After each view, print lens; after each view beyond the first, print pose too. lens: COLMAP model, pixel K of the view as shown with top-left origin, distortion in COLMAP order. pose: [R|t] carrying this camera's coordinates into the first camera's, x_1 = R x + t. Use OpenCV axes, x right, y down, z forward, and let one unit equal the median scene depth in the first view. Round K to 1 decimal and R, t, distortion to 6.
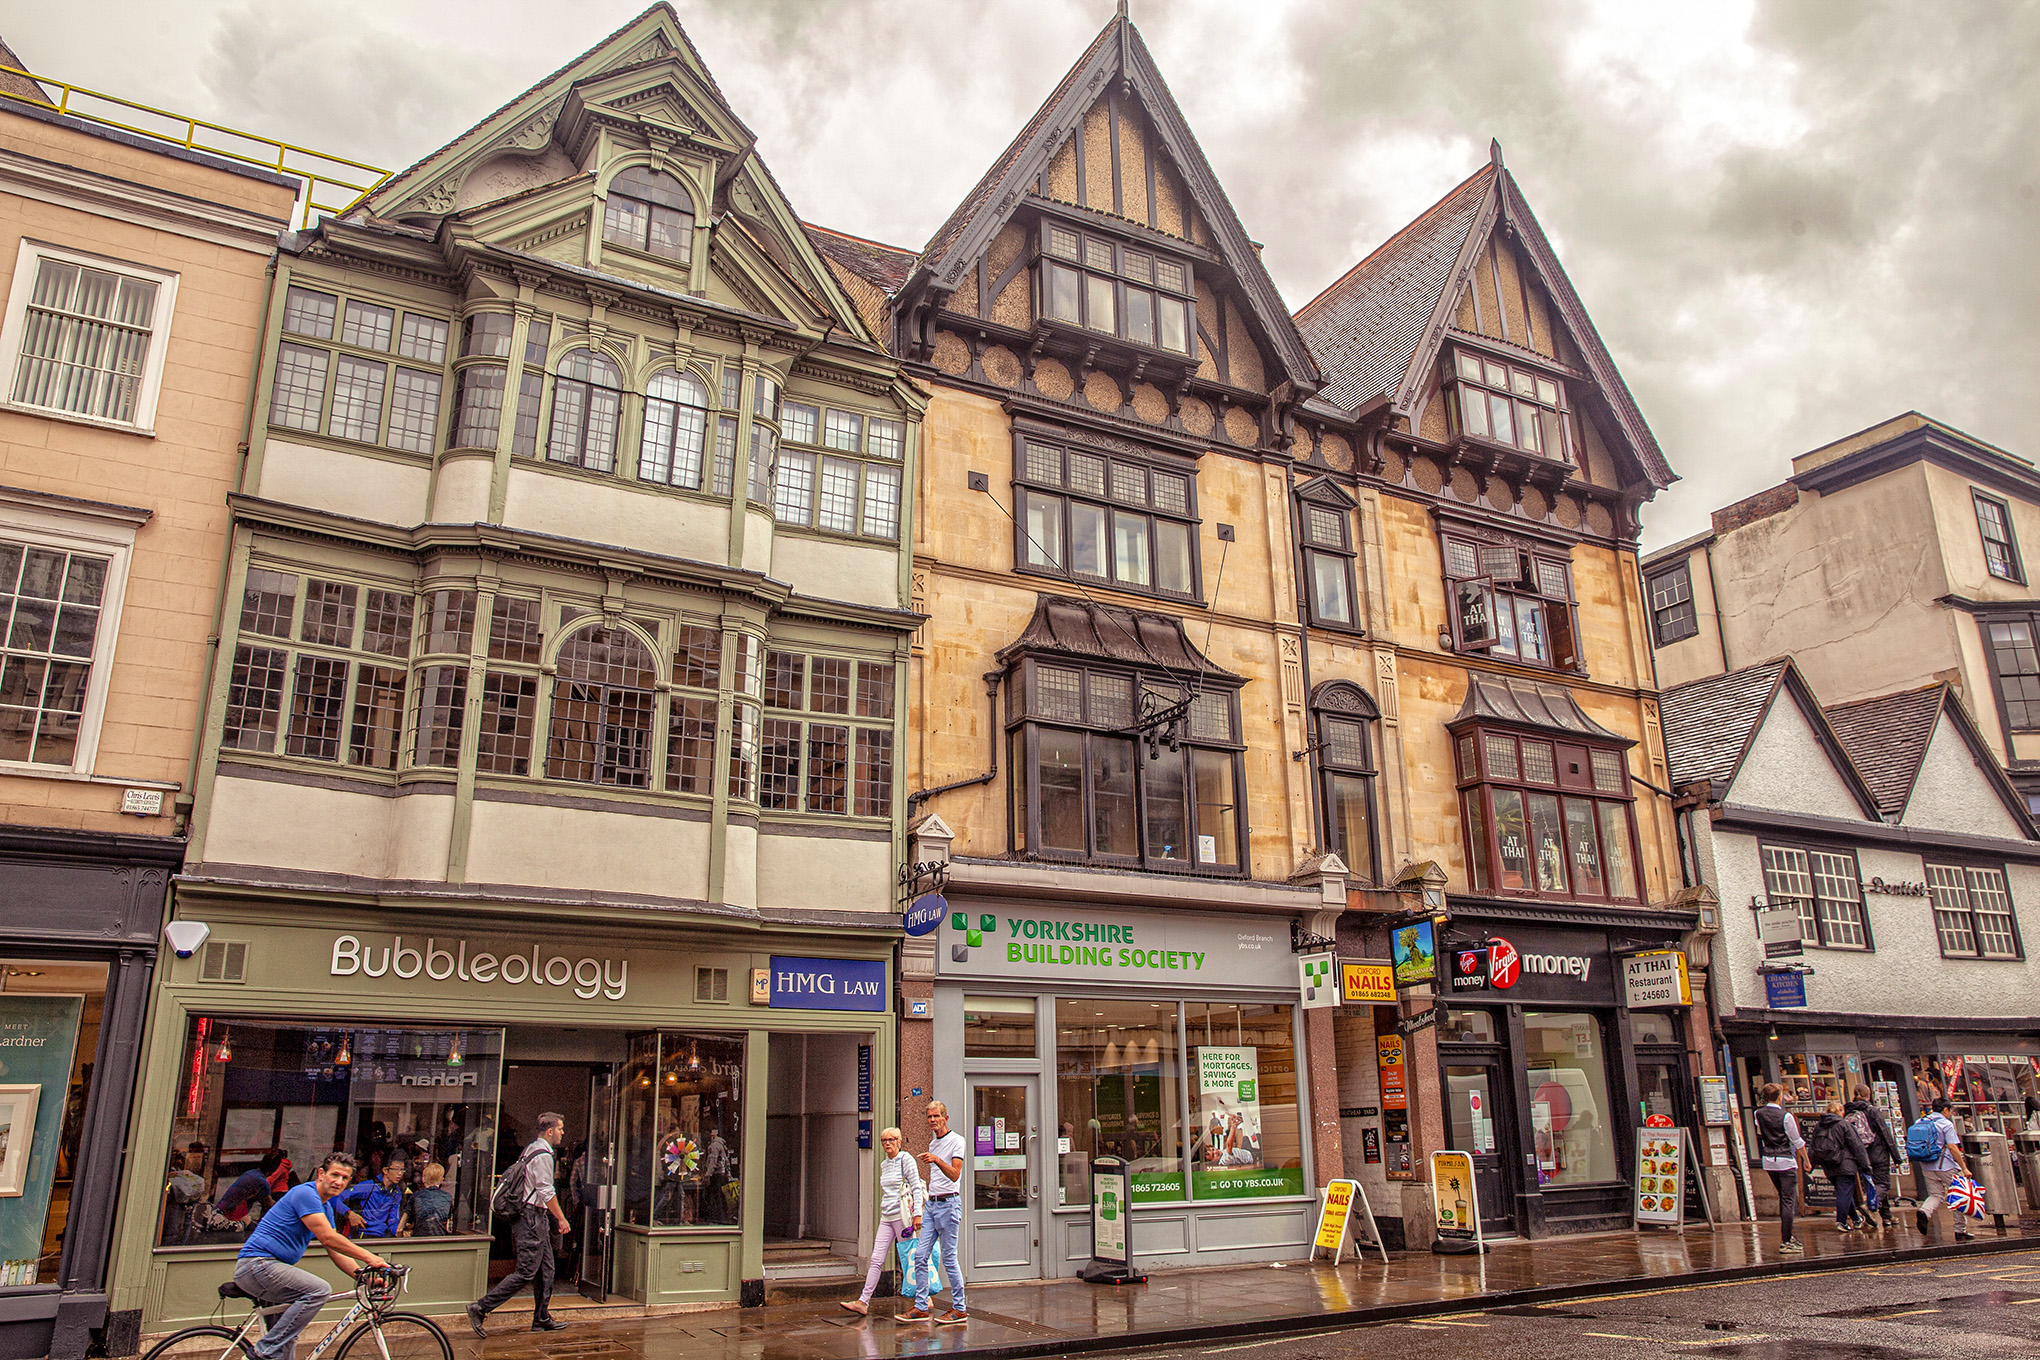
lens RADIAL K [[1527.2, 0, 1035.8], [0, 1527.2, 678.0], [0, 0, 1]] dist [-0.078646, 0.062559]
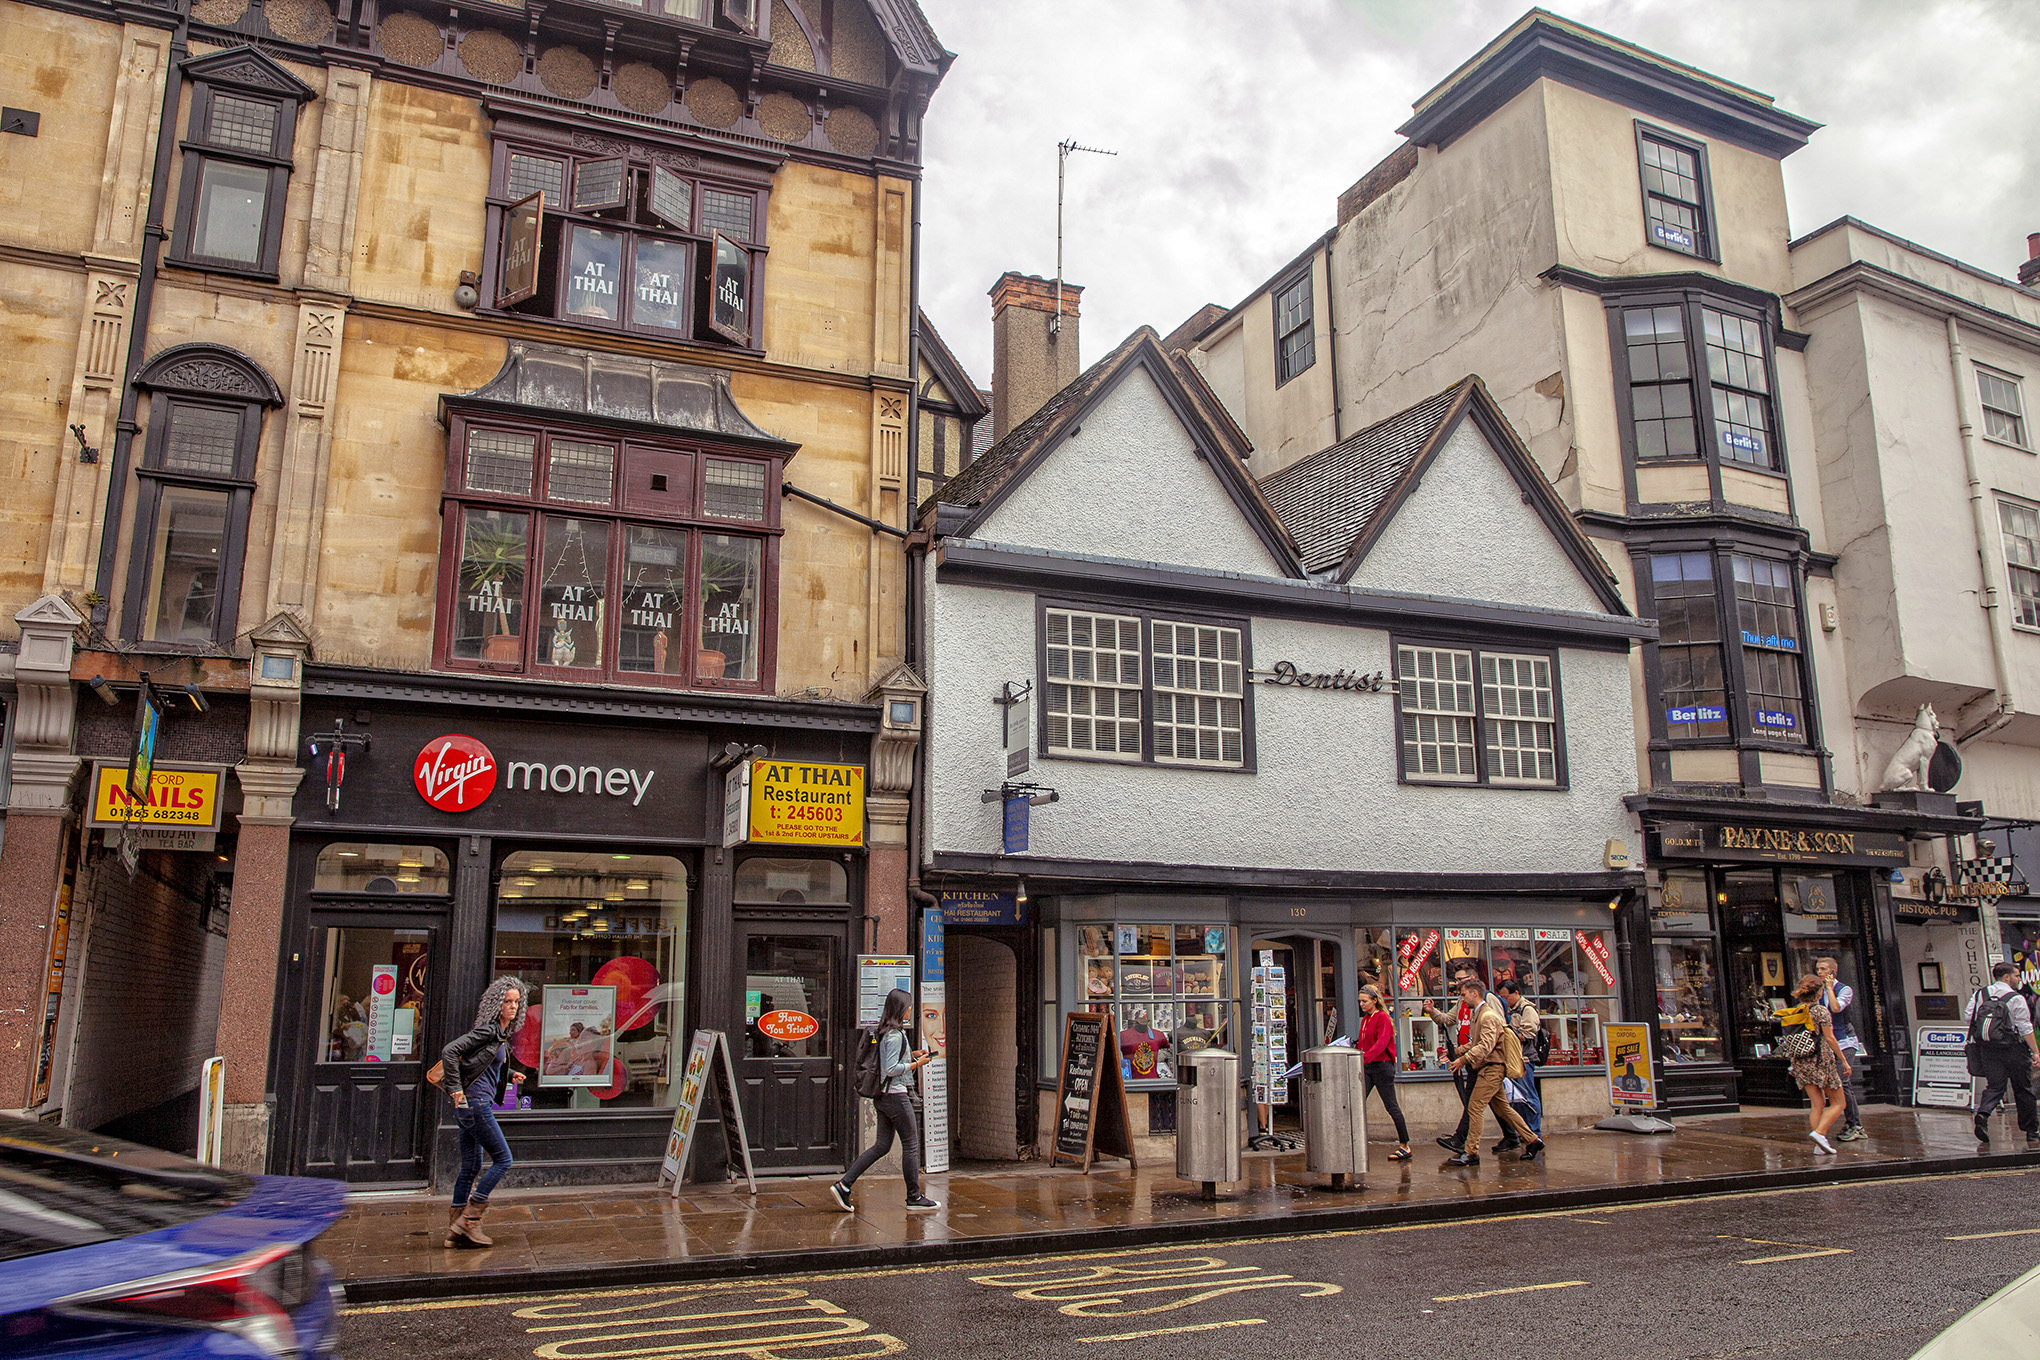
lens RADIAL K [[1527.2, 0, 1017.4], [0, 1527.2, 674.4], [0, 0, 1]] dist [-0.078646, 0.062559]
pose [[0.993985, -0.010016, -0.109057, 0.541482], [0.019158, 0.996356, 0.083108, 0.084443], [0.107827, -0.084697, 0.990555, 0.338399]]
